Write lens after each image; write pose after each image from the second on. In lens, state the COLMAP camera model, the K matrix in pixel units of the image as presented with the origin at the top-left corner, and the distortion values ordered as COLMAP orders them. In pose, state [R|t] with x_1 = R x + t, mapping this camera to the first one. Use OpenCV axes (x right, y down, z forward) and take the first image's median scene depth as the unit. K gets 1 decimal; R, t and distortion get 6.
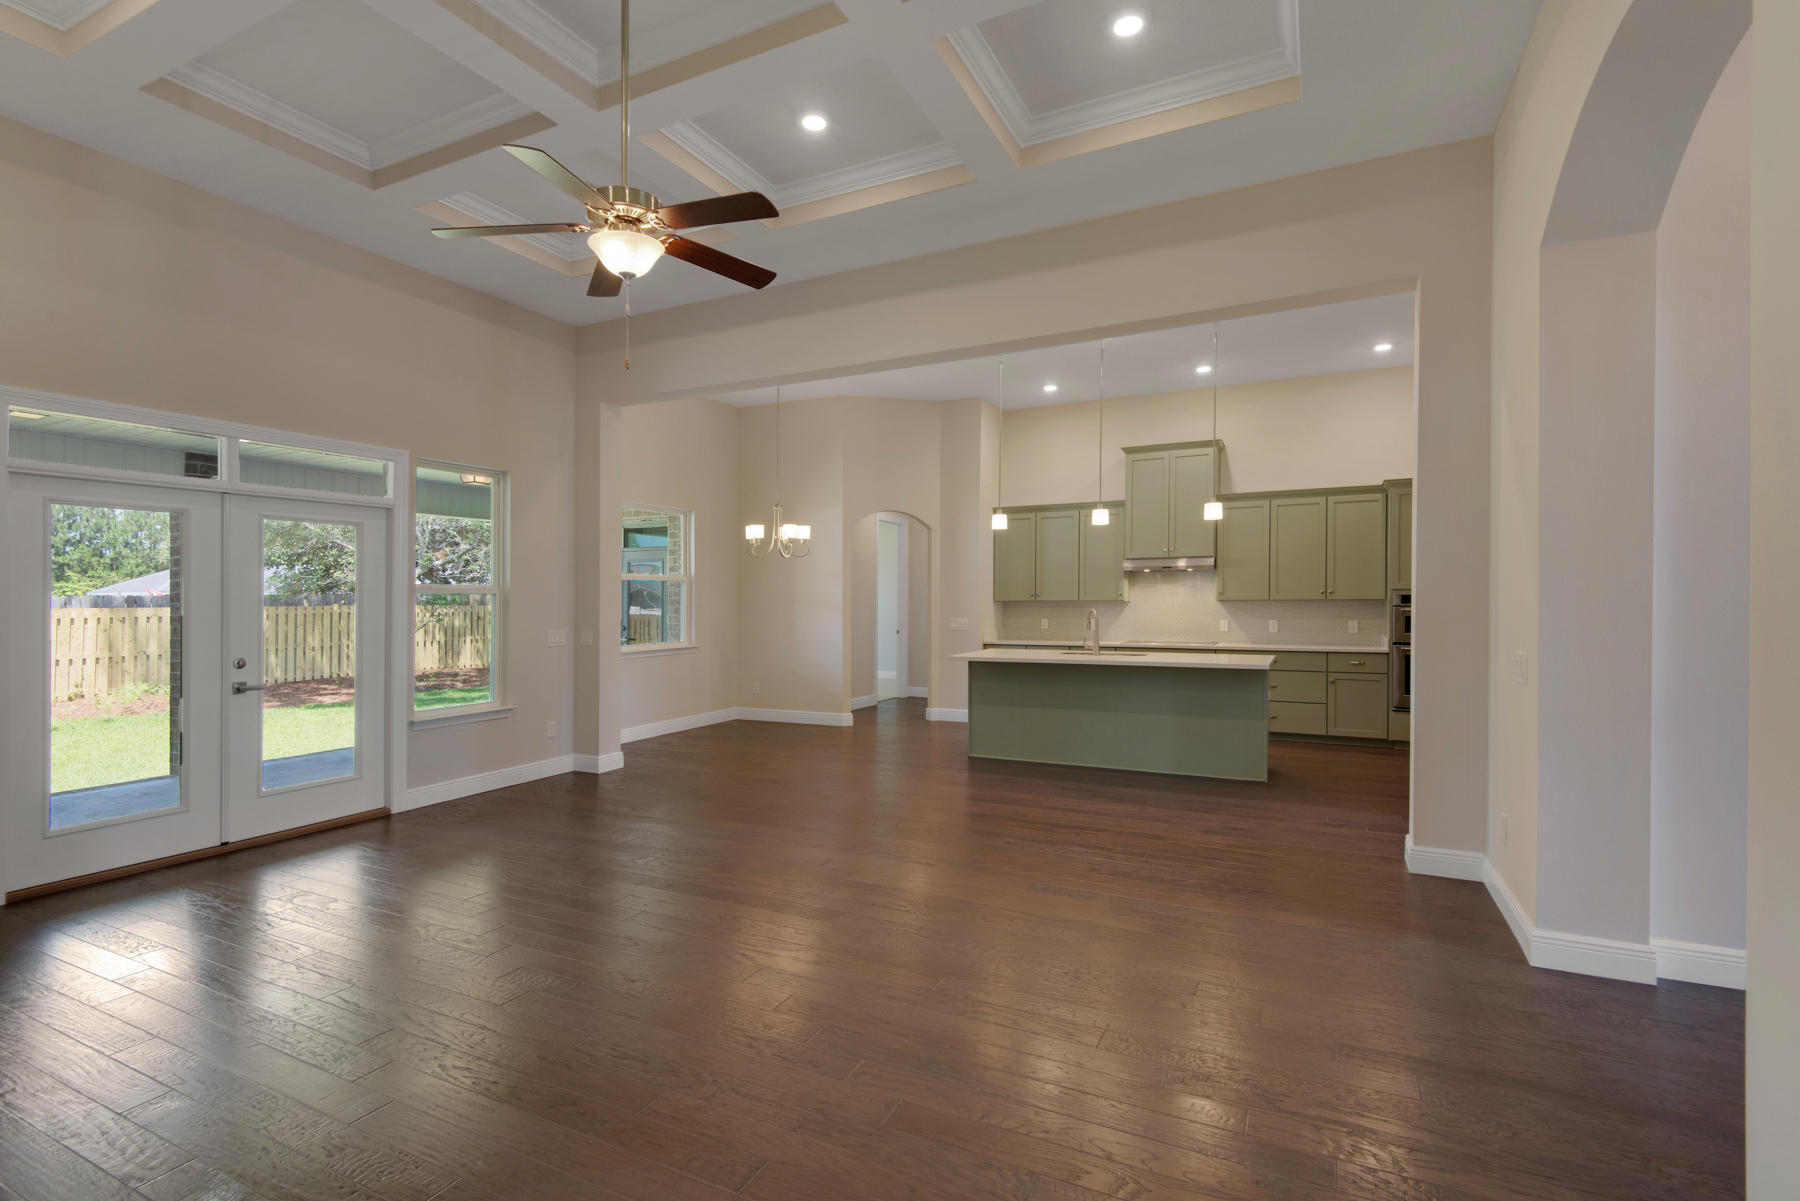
lens RADIAL K [[824.4, 0, 897.9], [0, 824.4, 621.1], [0, 0, 1]] dist [0.022538, 0.000061]
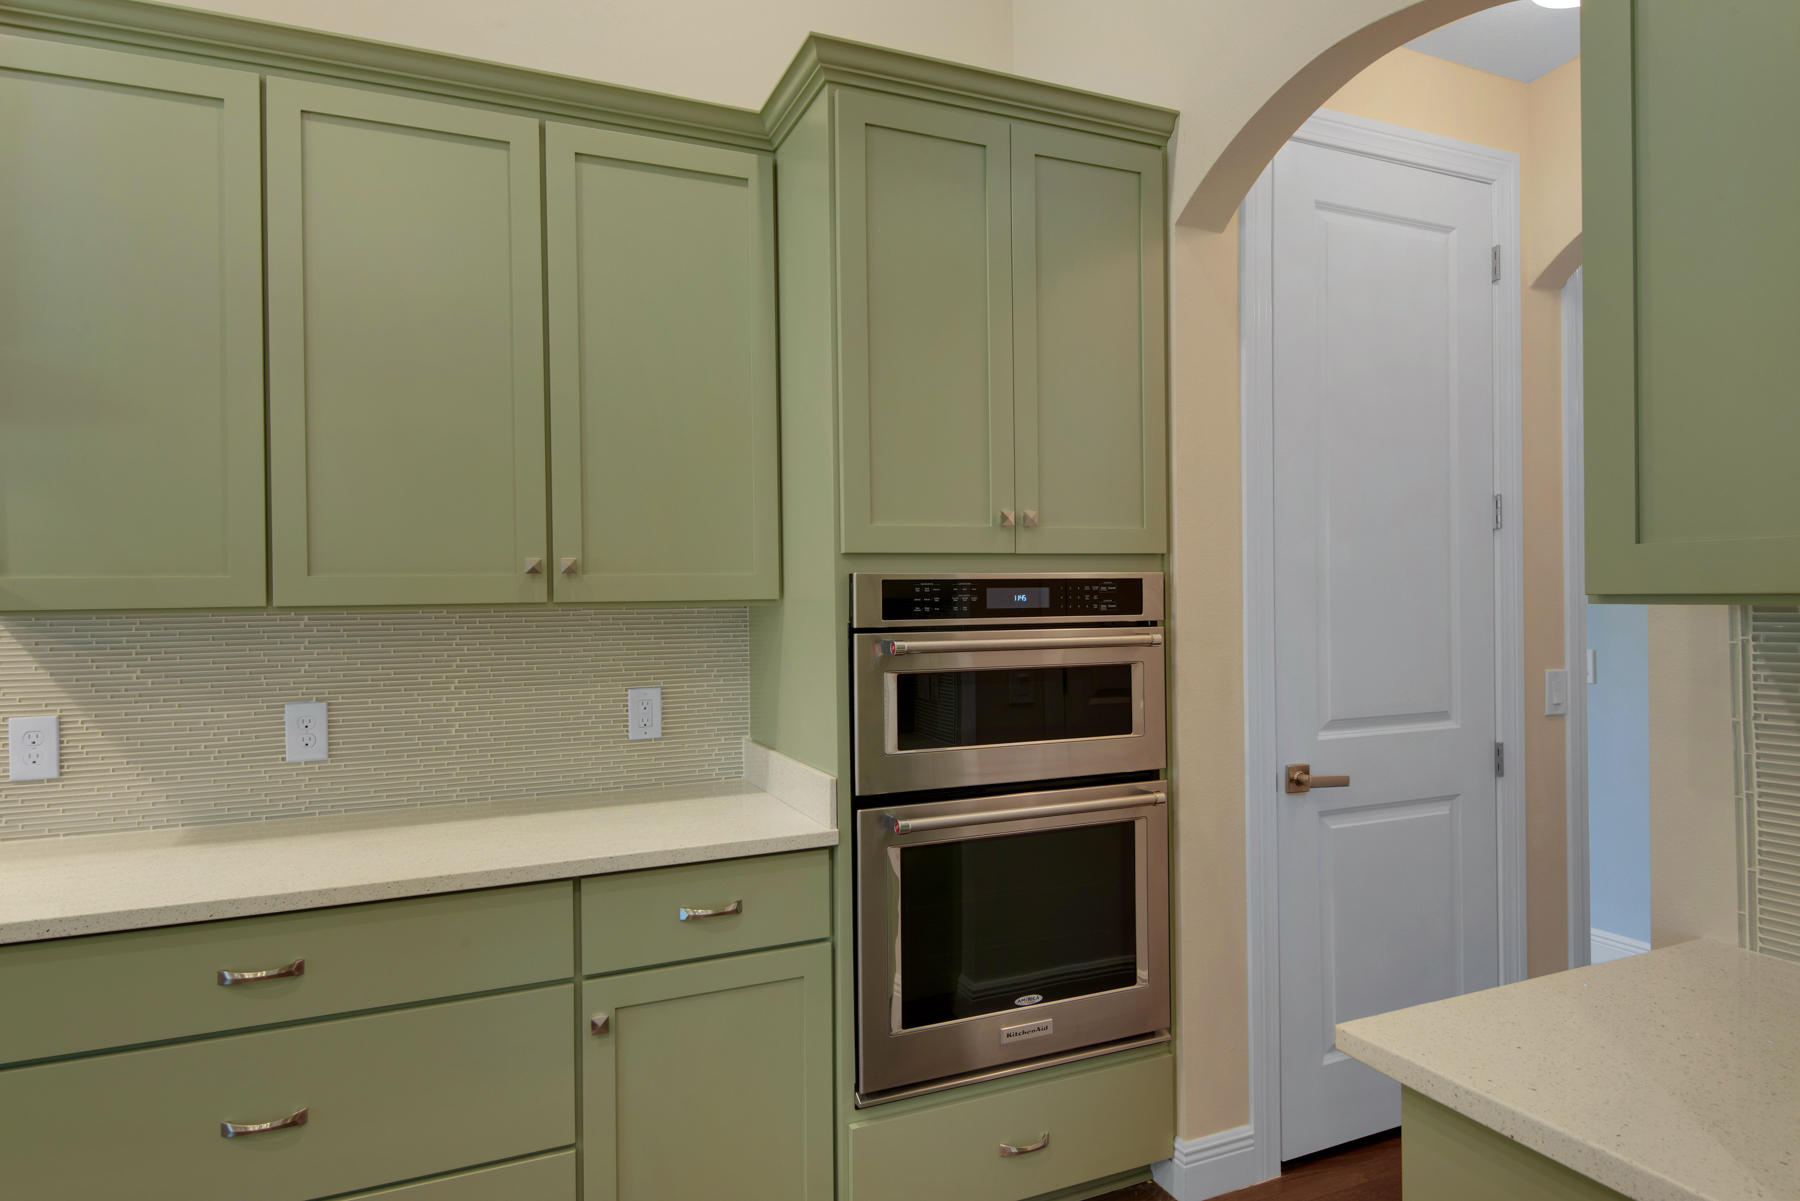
lens RADIAL K [[1046.9, 0, 900.0], [0, 1046.9, 600.5], [0, 0, 1]] dist [0.003058, 0.000795]
pose [[0.632265, -0.004889, 0.774737, 0.376618], [0.024578, 0.999603, -0.013750, -0.021390], [-0.774362, 0.027735, 0.632134, 0.785313]]
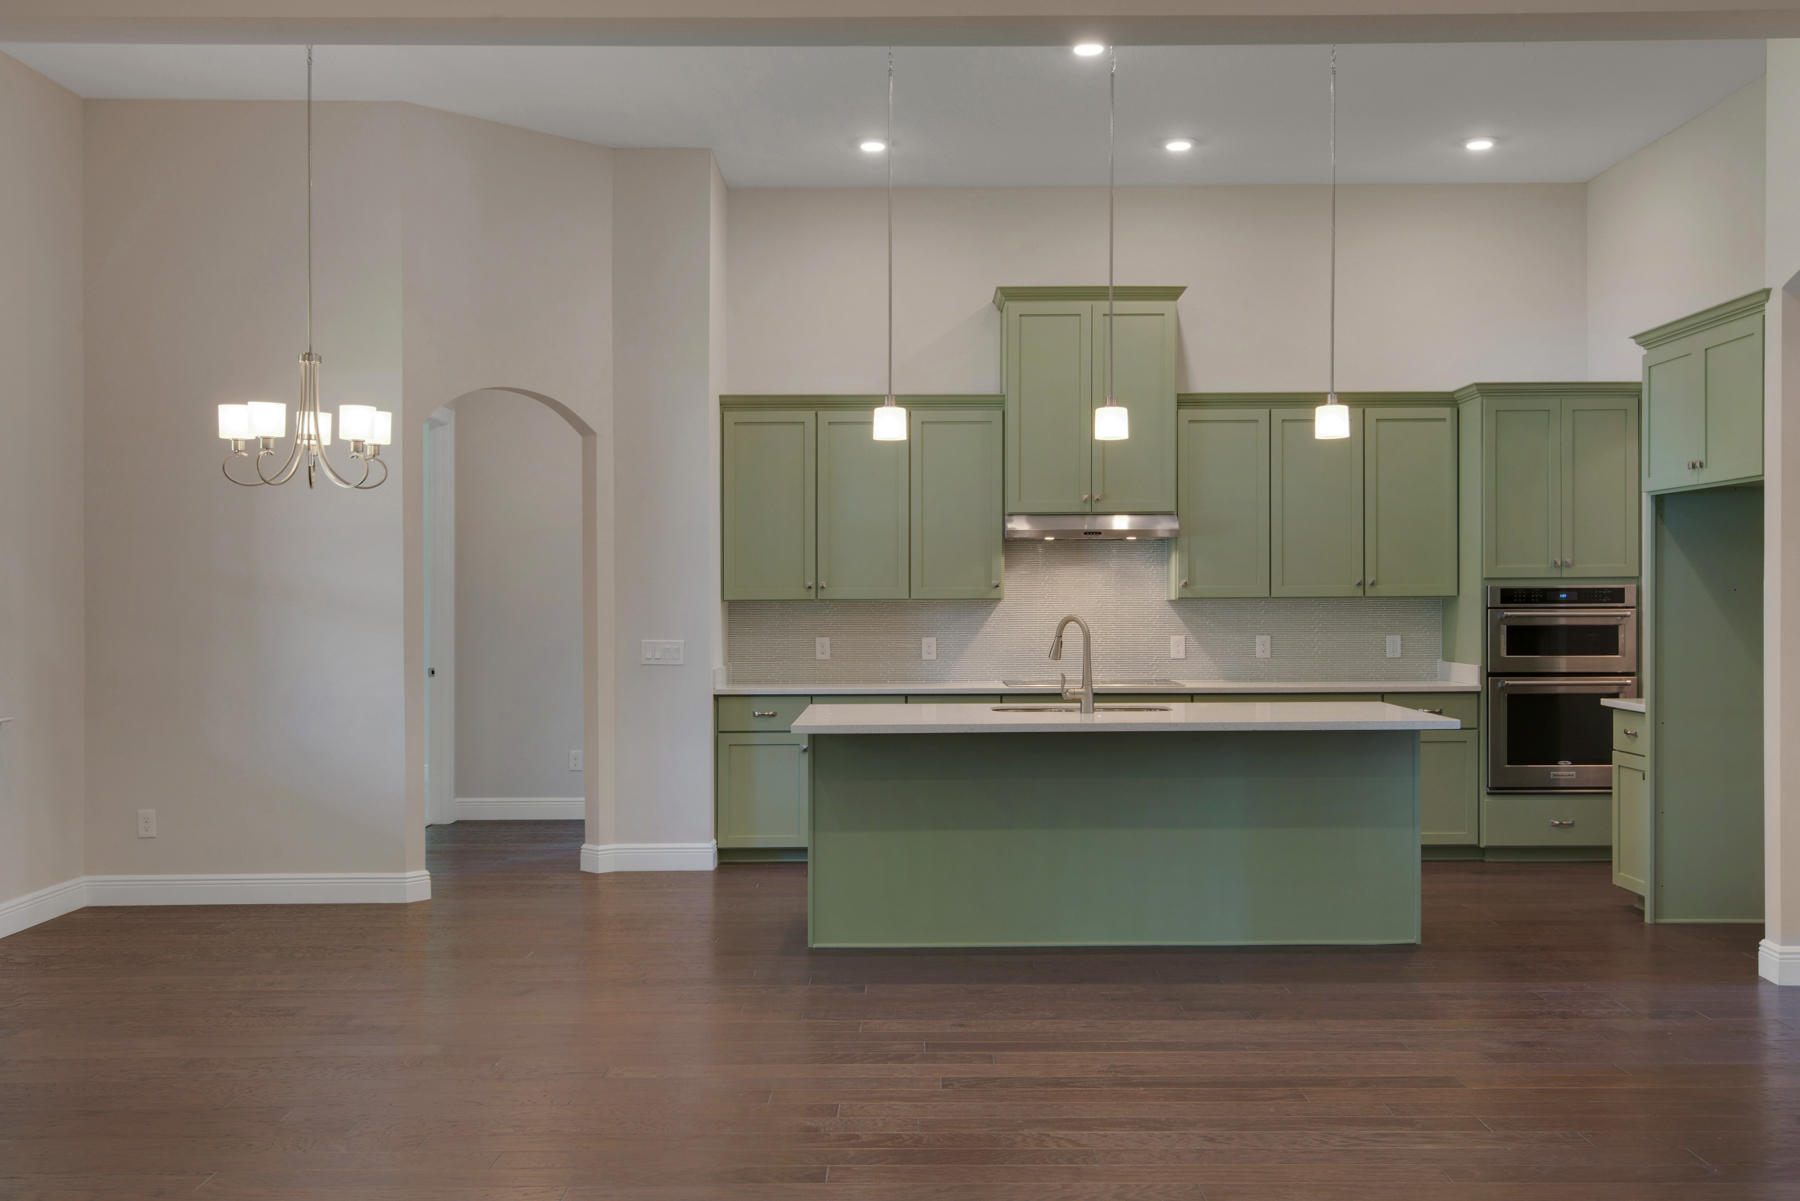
lens RADIAL K [[1685.9, 0, 909.6], [0, 1685.9, 624.2], [0, 0, 1]] dist [0.011286, 0.004946]
pose [[0.889930, -0.006493, 0.456051, -0.262841], [0.010085, 0.999934, -0.005443, -0.004958], [-0.455986, 0.009443, 0.889937, 0.155388]]
